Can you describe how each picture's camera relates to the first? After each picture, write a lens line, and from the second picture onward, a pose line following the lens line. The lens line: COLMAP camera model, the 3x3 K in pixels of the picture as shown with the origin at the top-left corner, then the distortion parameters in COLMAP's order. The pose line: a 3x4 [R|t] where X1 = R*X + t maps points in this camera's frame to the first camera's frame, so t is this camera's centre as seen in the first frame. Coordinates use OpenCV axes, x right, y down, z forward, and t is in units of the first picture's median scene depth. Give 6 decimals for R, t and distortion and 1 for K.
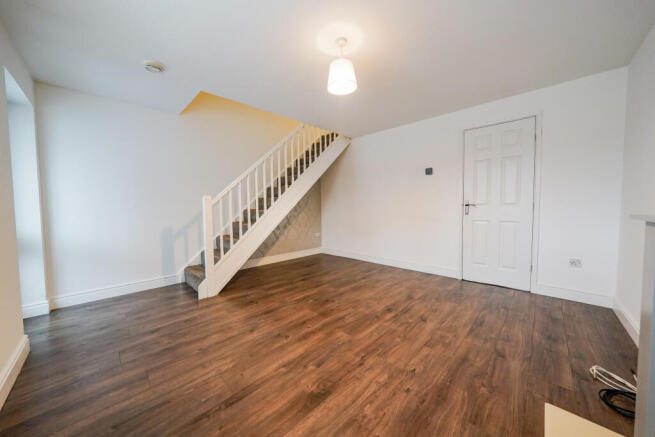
lens RADIAL K [[227.3, 0, 325.8], [0, 227.3, 217.0], [0, 0, 1]] dist [-0.021770, 0.000076]
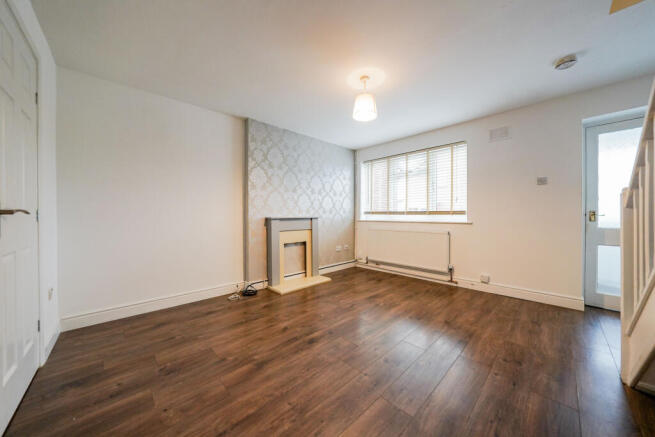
lens RADIAL K [[227.3, 0, 325.8], [0, 227.3, 217.0], [0, 0, 1]] dist [-0.021770, 0.000076]
pose [[-0.999365, 0.013855, 0.032832, 0.222727], [0.015512, 0.998591, 0.050748, -0.082127], [-0.032083, 0.051225, -0.998172, 2.019900]]
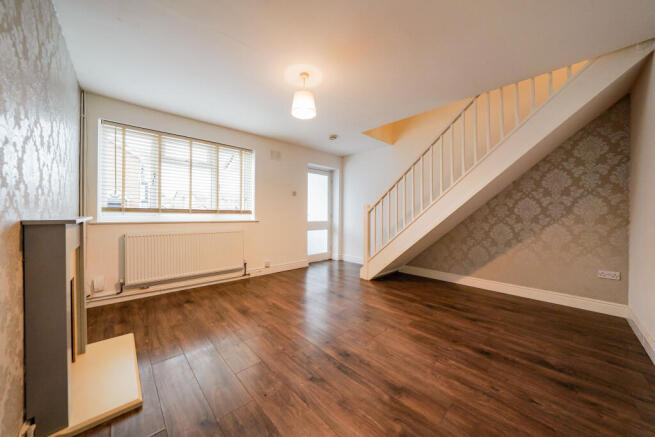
lens RADIAL K [[227.3, 0, 325.8], [0, 227.3, 217.0], [0, 0, 1]] dist [-0.021770, 0.000076]
pose [[-0.044345, 0.021867, -0.998777, 1.137469], [-0.052245, 0.998342, 0.024177, -0.055027], [0.997649, 0.053253, -0.043129, 1.071076]]
